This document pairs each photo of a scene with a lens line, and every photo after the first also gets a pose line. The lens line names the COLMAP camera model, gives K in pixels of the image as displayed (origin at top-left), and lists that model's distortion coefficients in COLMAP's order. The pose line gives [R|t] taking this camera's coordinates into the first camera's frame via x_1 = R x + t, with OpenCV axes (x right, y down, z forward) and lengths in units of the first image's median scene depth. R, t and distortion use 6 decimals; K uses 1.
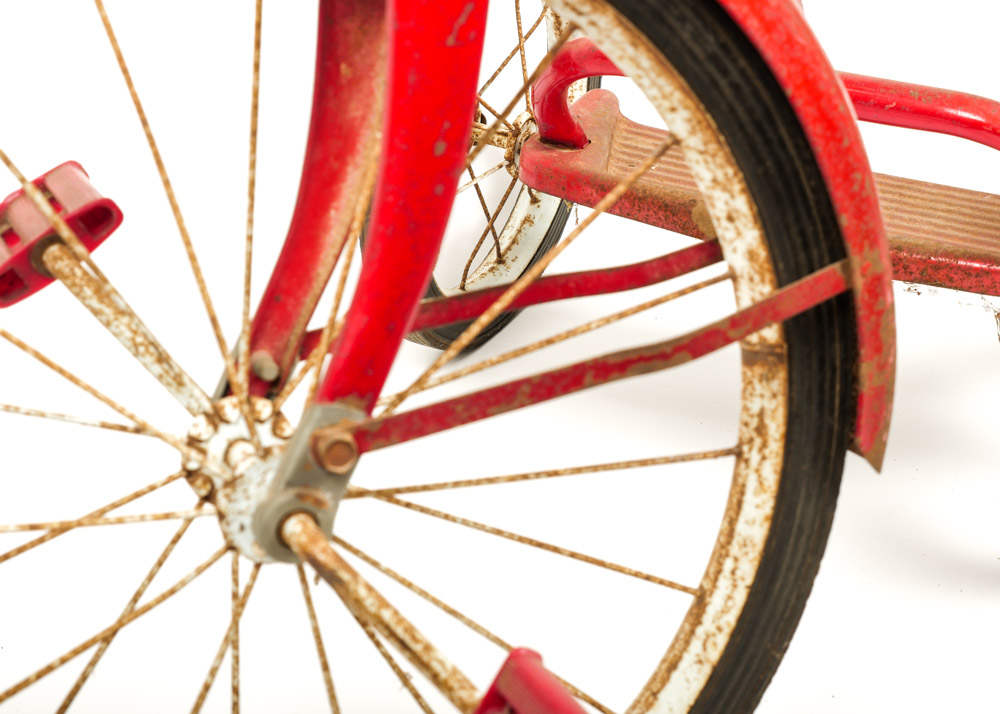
lens RADIAL K [[1981.3, 0, 502.3], [0, 1981.3, 359.7], [0, 0, 1]] dist [0.118362, 0.000000]
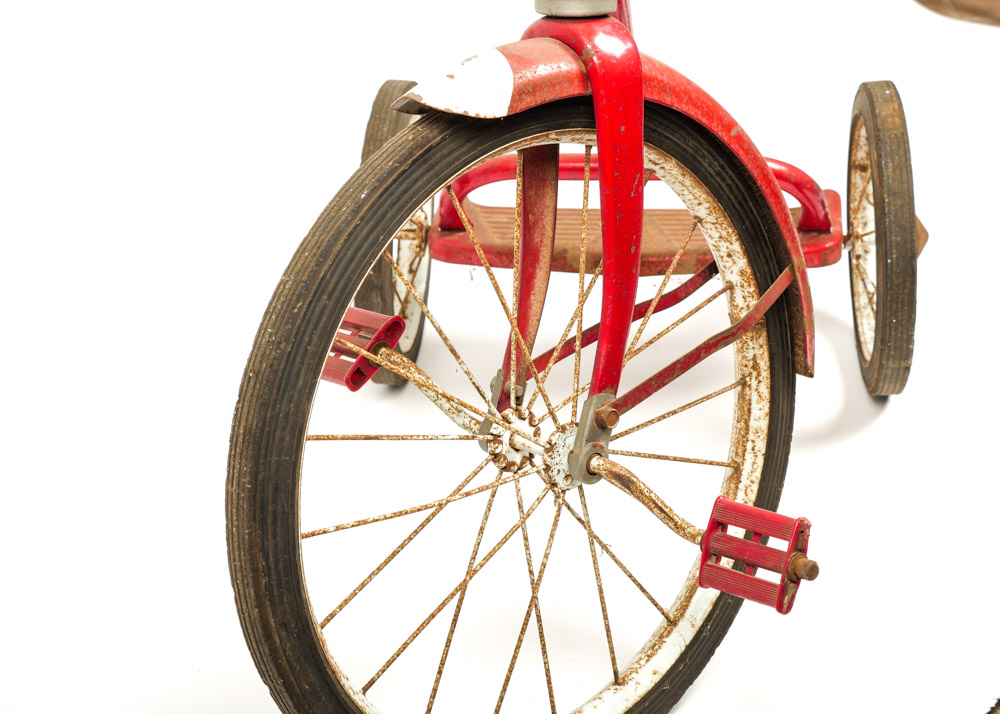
lens RADIAL K [[1981.3, 0, 501.5], [0, 1981.3, 358.1], [0, 0, 1]] dist [0.118362, 0.000000]
pose [[0.931575, -0.213522, 0.294239, -0.639521], [0.217076, 0.975930, 0.020935, -0.062737], [-0.291627, 0.044370, 0.955502, -0.682906]]
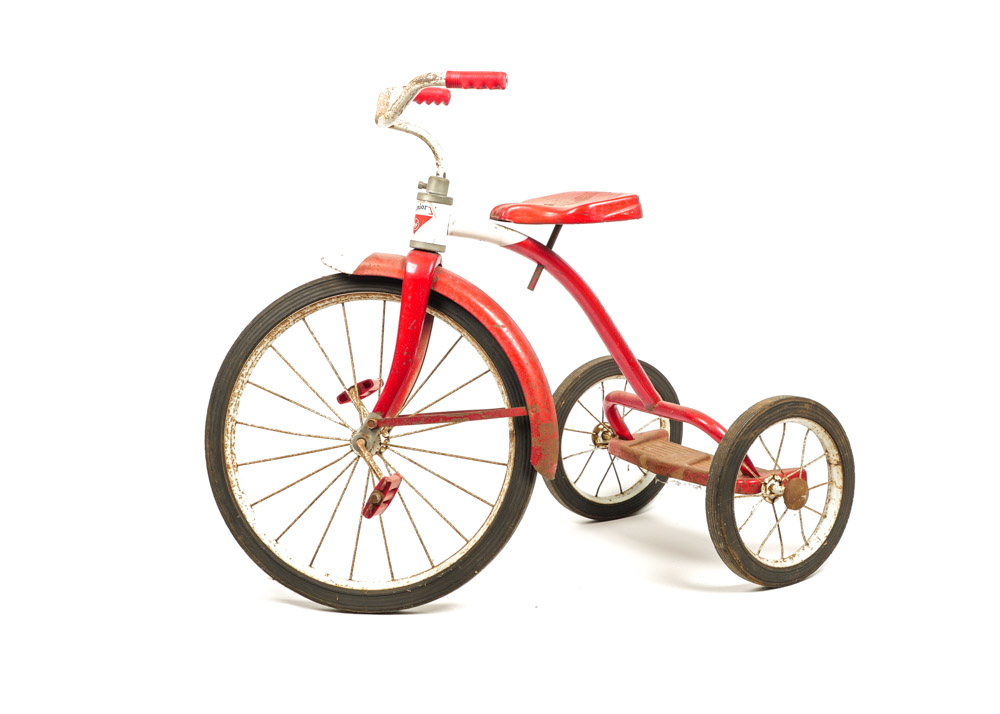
lens RADIAL K [[1678.4, 0, 499.6], [0, 1678.4, 354.8], [0, 0, 1]] dist [-0.110216, 0.000000]
pose [[0.850062, 0.058361, -0.523439, 1.720375], [-0.226901, 0.937464, -0.263964, 0.678071], [0.475301, 0.343154, 0.810145, -1.524790]]
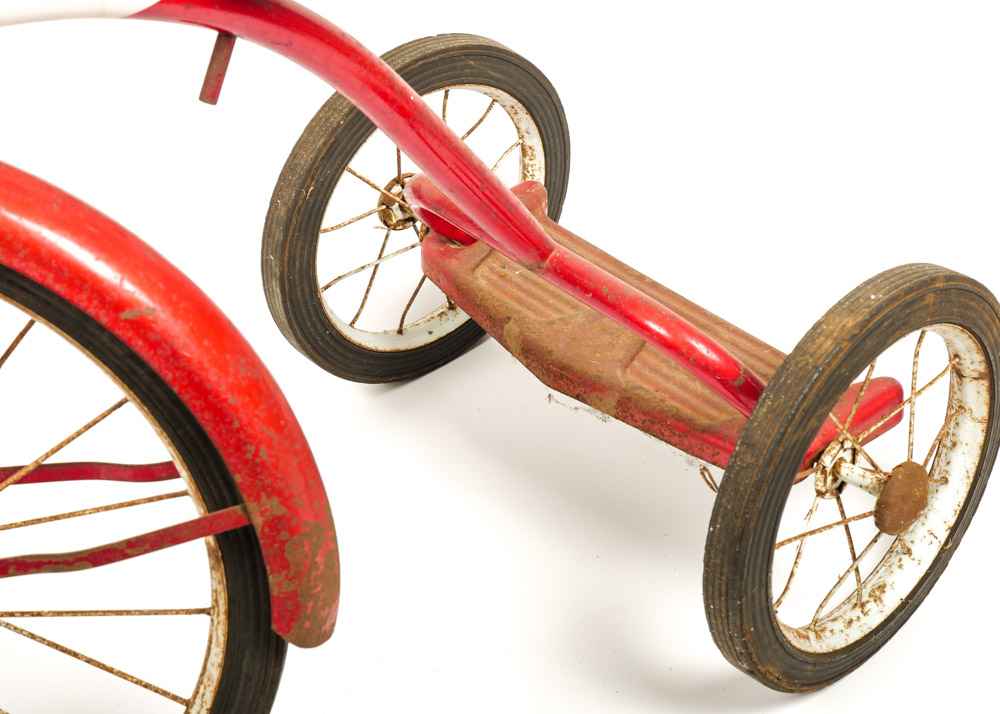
lens RADIAL K [[1981.3, 0, 504.0], [0, 1981.3, 357.3], [0, 0, 1]] dist [0.118362, 0.000000]
pose [[0.925598, 0.171185, -0.337587, 0.766882], [-0.121419, 0.979036, 0.163544, -0.386021], [0.358506, -0.110387, 0.926978, -0.163521]]
